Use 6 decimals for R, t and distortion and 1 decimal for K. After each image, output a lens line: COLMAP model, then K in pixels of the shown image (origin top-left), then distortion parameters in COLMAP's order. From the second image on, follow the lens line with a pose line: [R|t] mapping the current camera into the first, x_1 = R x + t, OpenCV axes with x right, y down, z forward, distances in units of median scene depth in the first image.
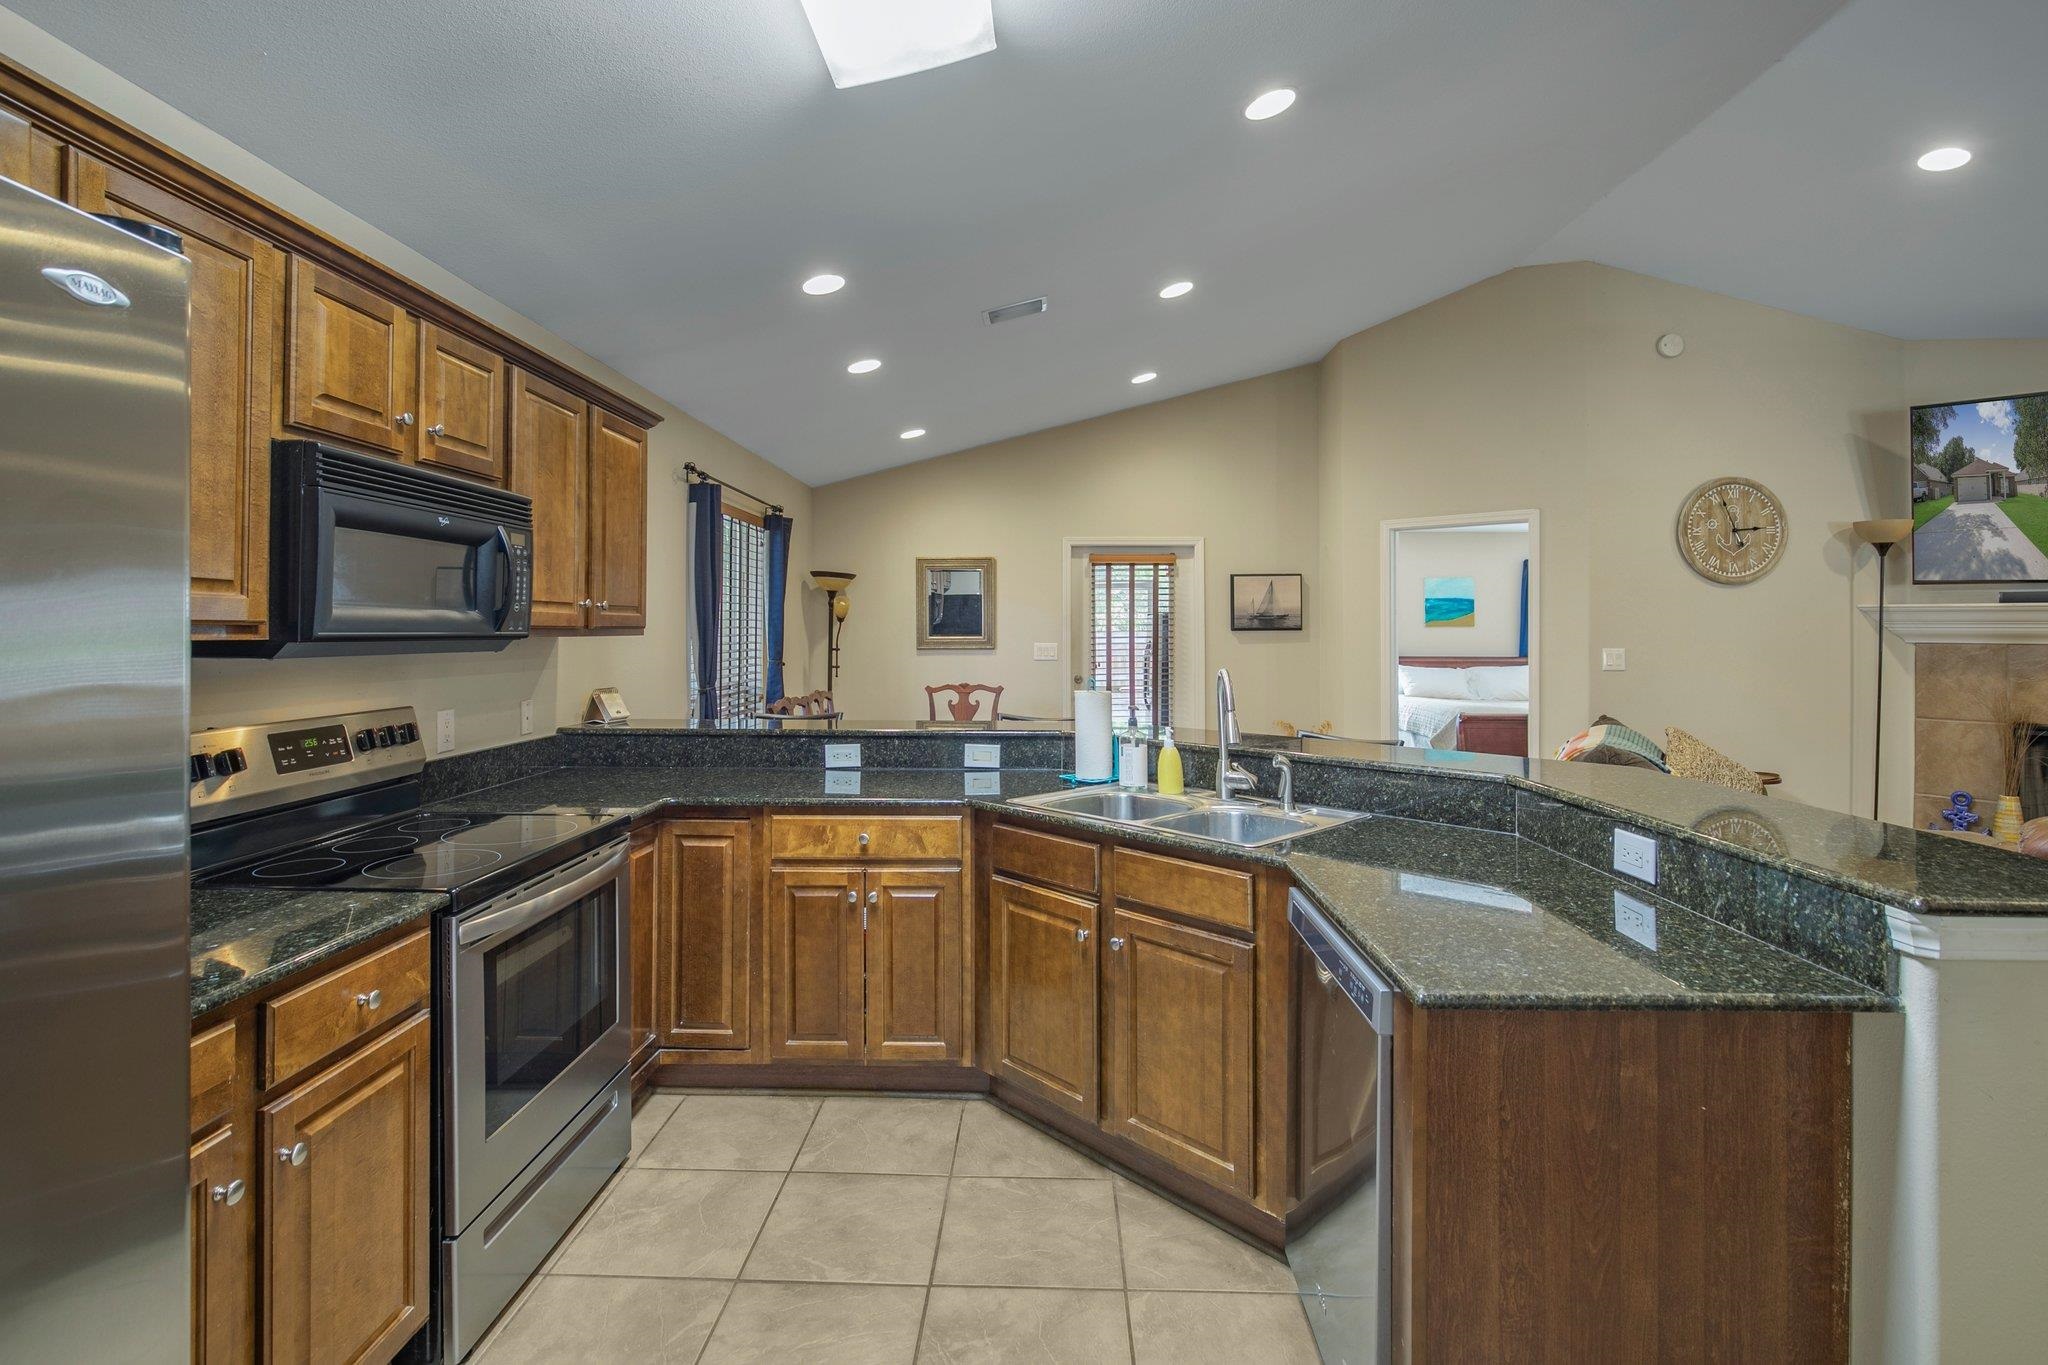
lens RADIAL K [[972.5, 0, 1027.6], [0, 972.5, 618.0], [0, 0, 1]] dist [-0.003539, 0.001148]
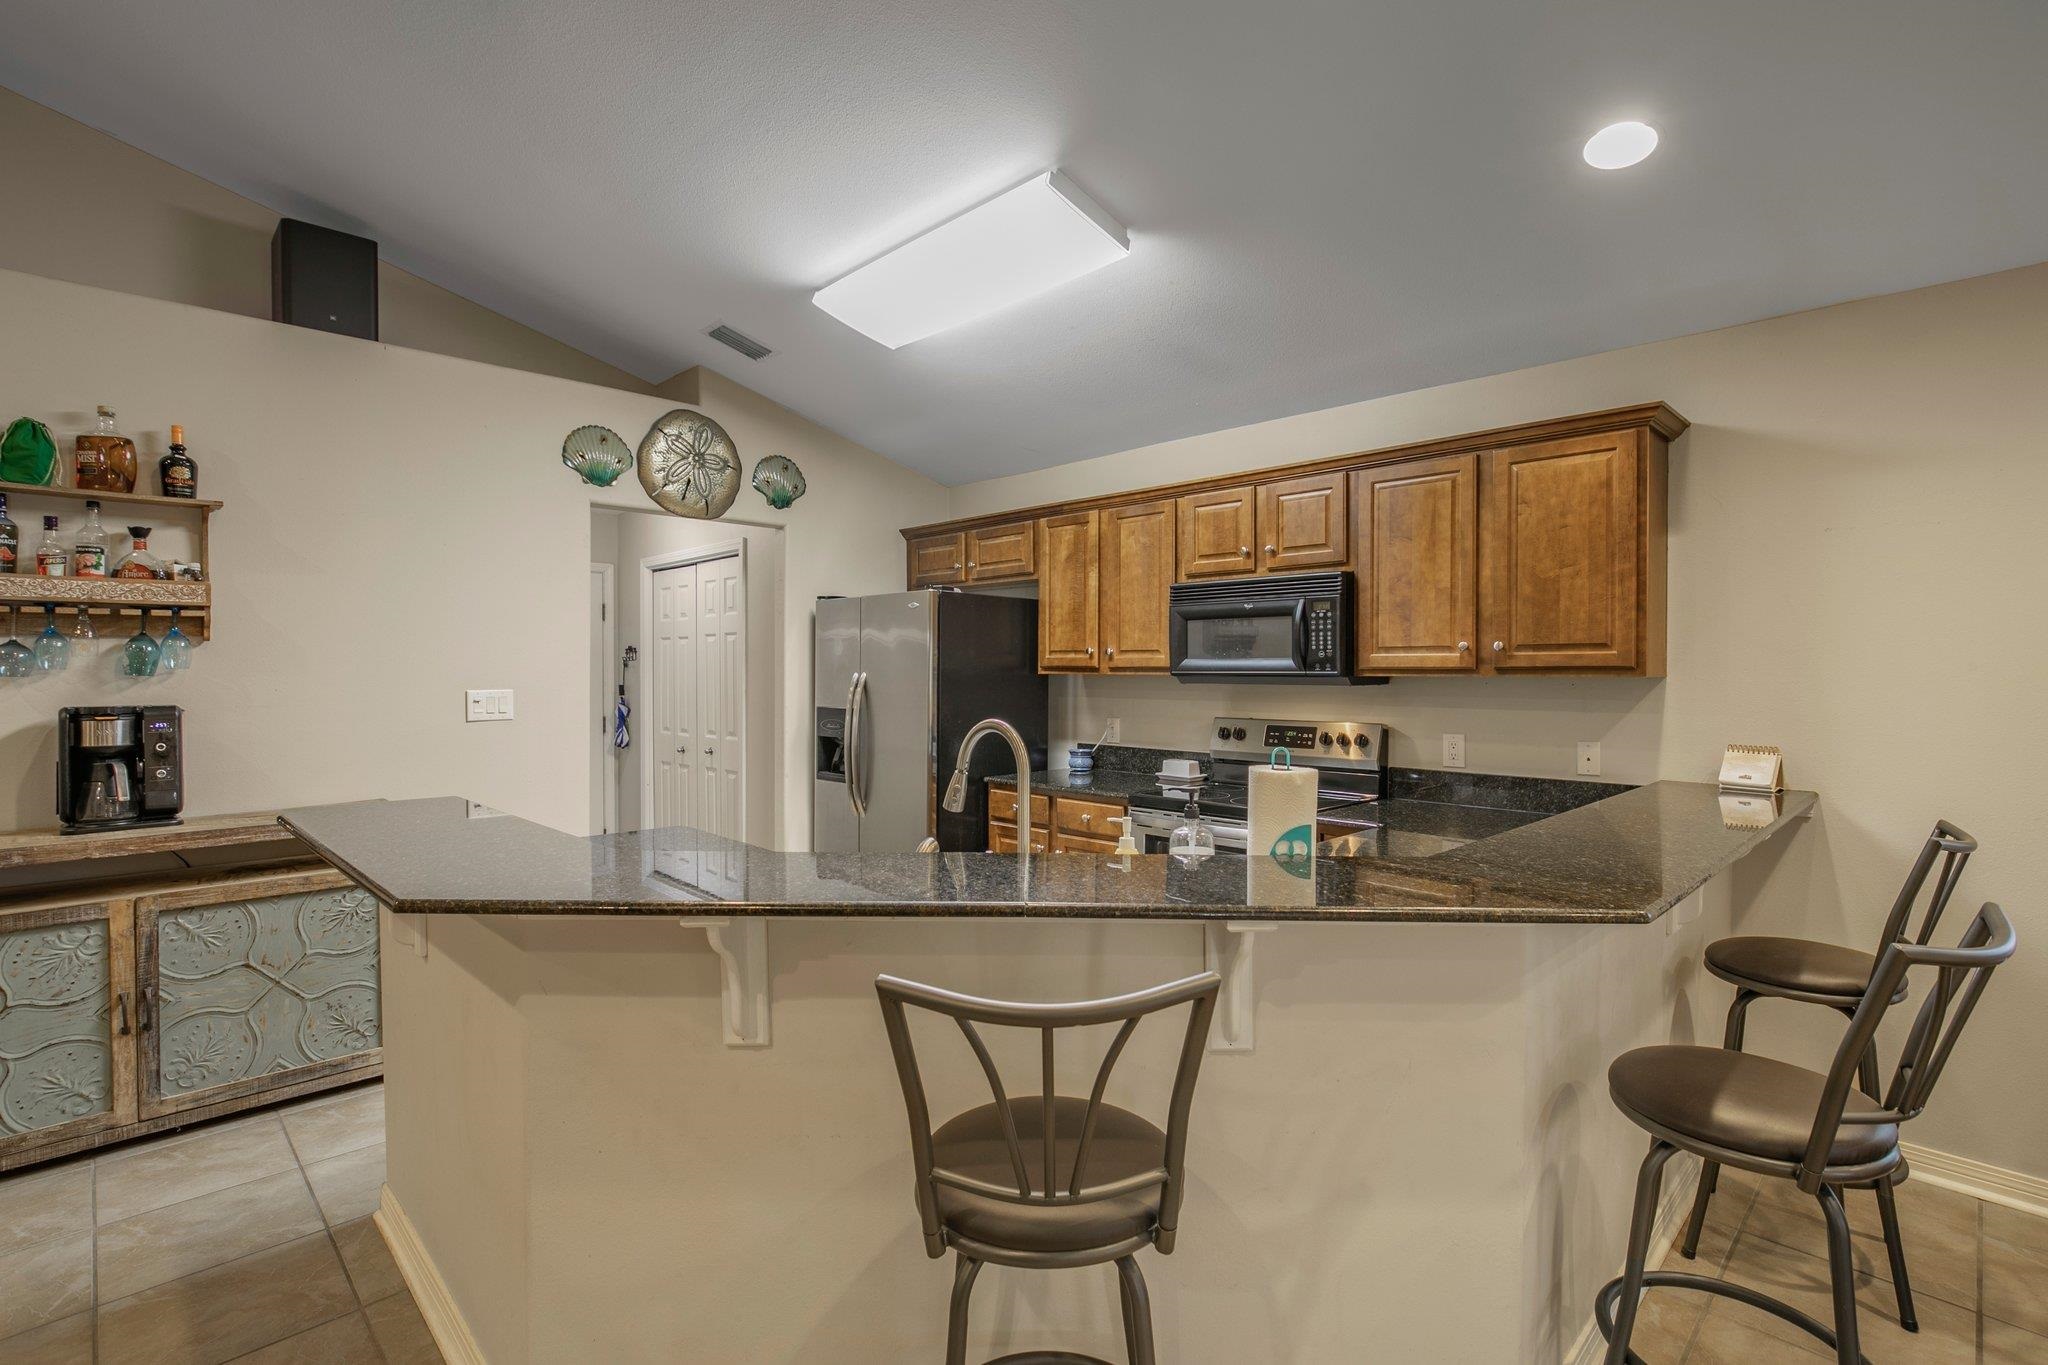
lens RADIAL K [[964.8, 0, 1025.3], [0, 964.8, 681.2], [0, 0, 1]] dist [-0.009682, 0.000062]
pose [[-0.692647, 0.005347, -0.721257, 0.560064], [0.005658, 0.999982, 0.001979, 0.016701], [0.721255, -0.002710, -0.692665, 1.198264]]
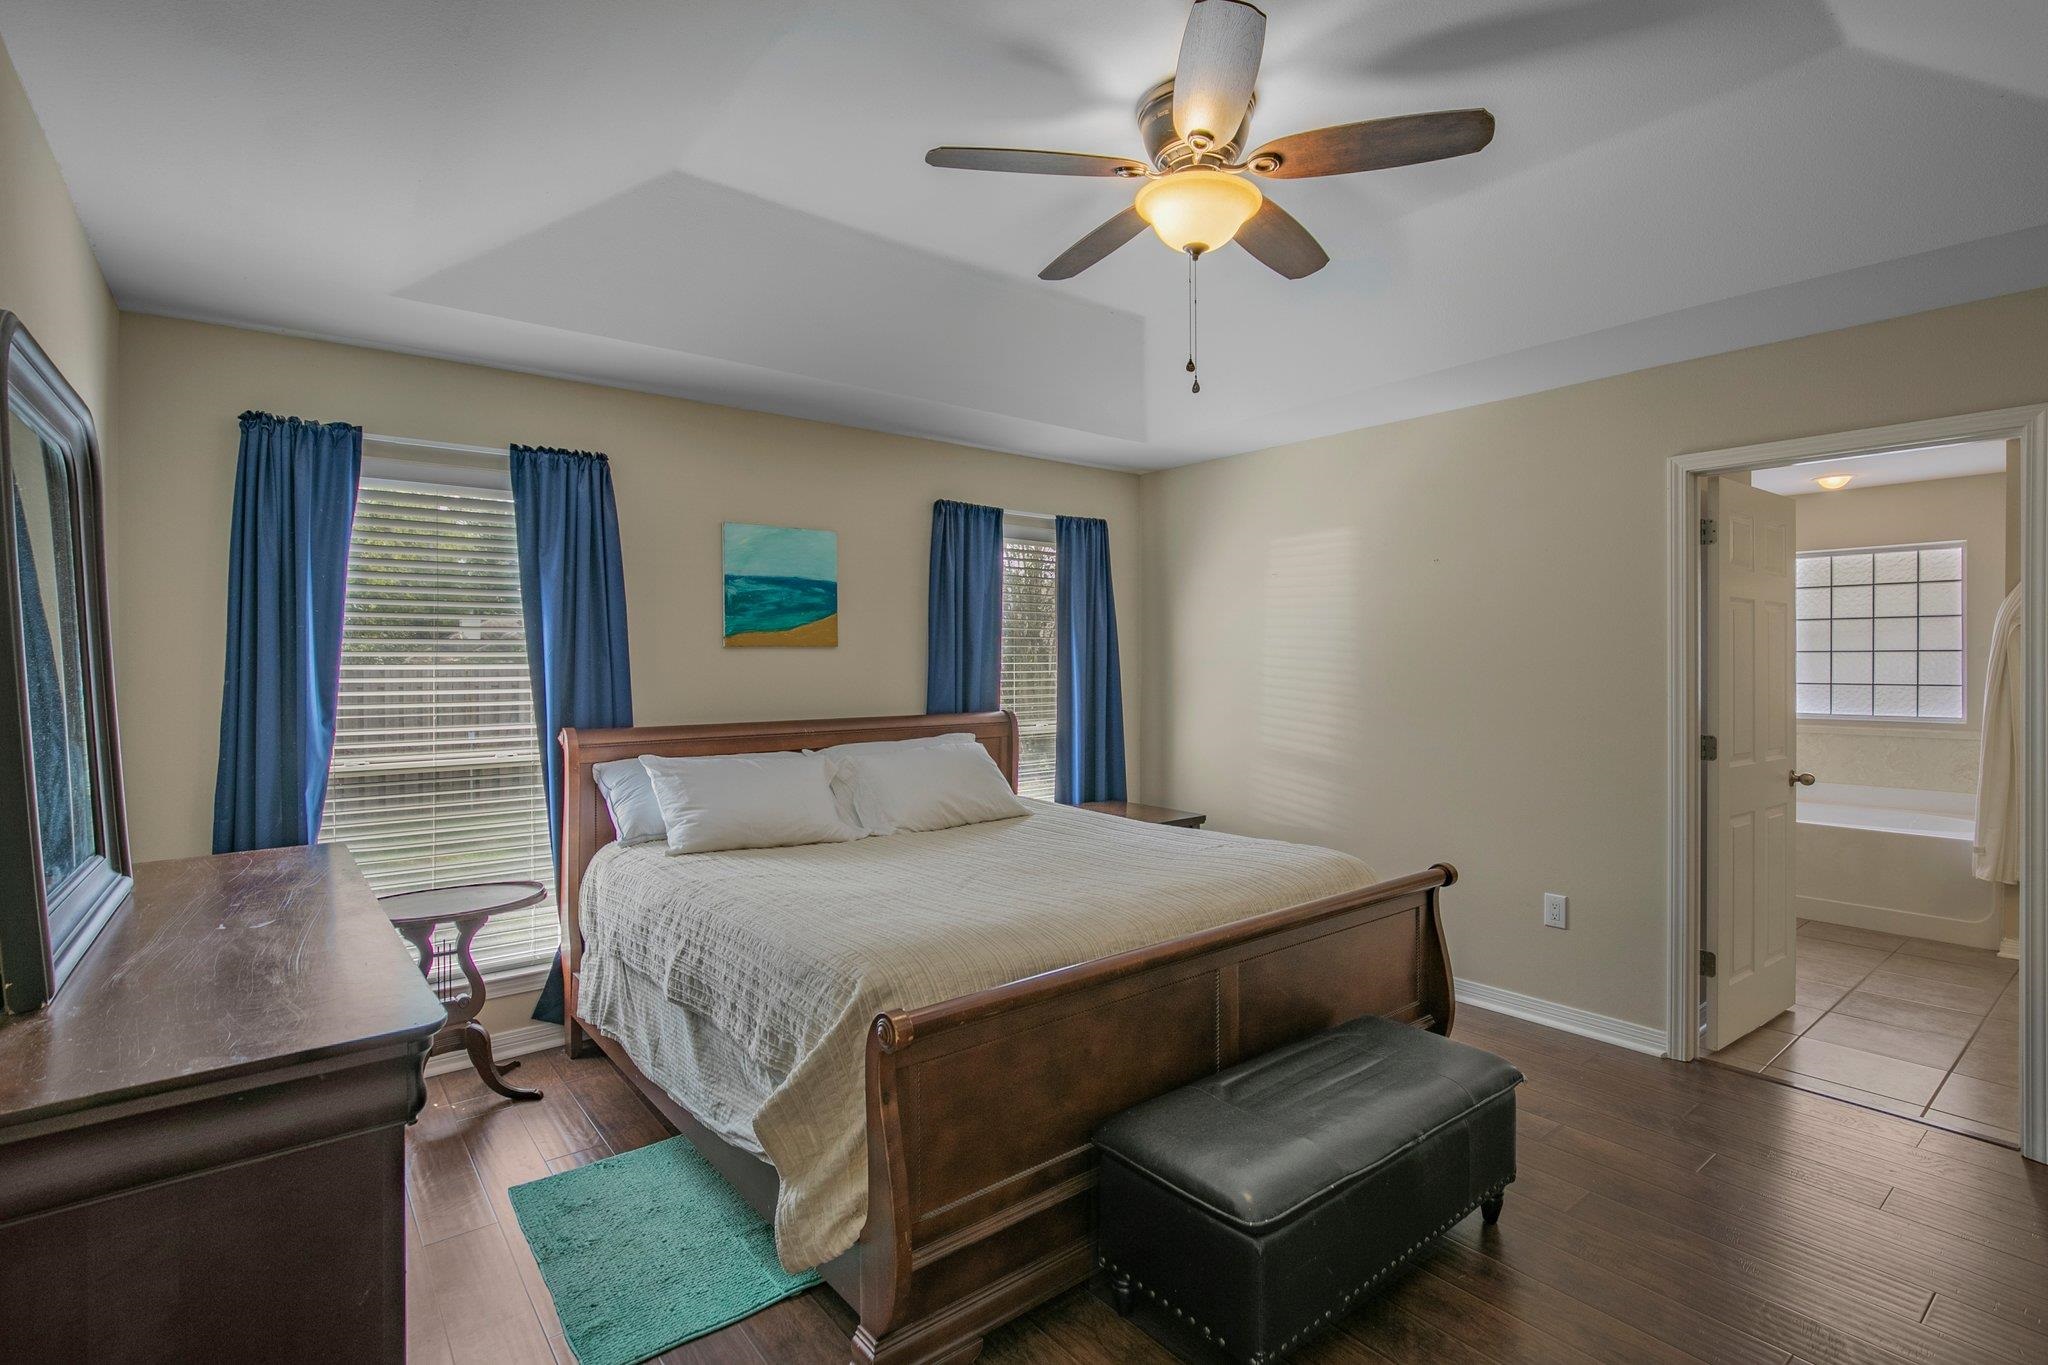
lens RADIAL K [[949.3, 0, 1016.3], [0, 949.3, 655.3], [0, 0, 1]] dist [0.000369, -0.000093]
pose [[0.766704, -0.004295, 0.641986, 0.728214], [-0.000236, 0.999976, 0.006971, 0.027352], [-0.642000, -0.005497, 0.766685, 1.815664]]
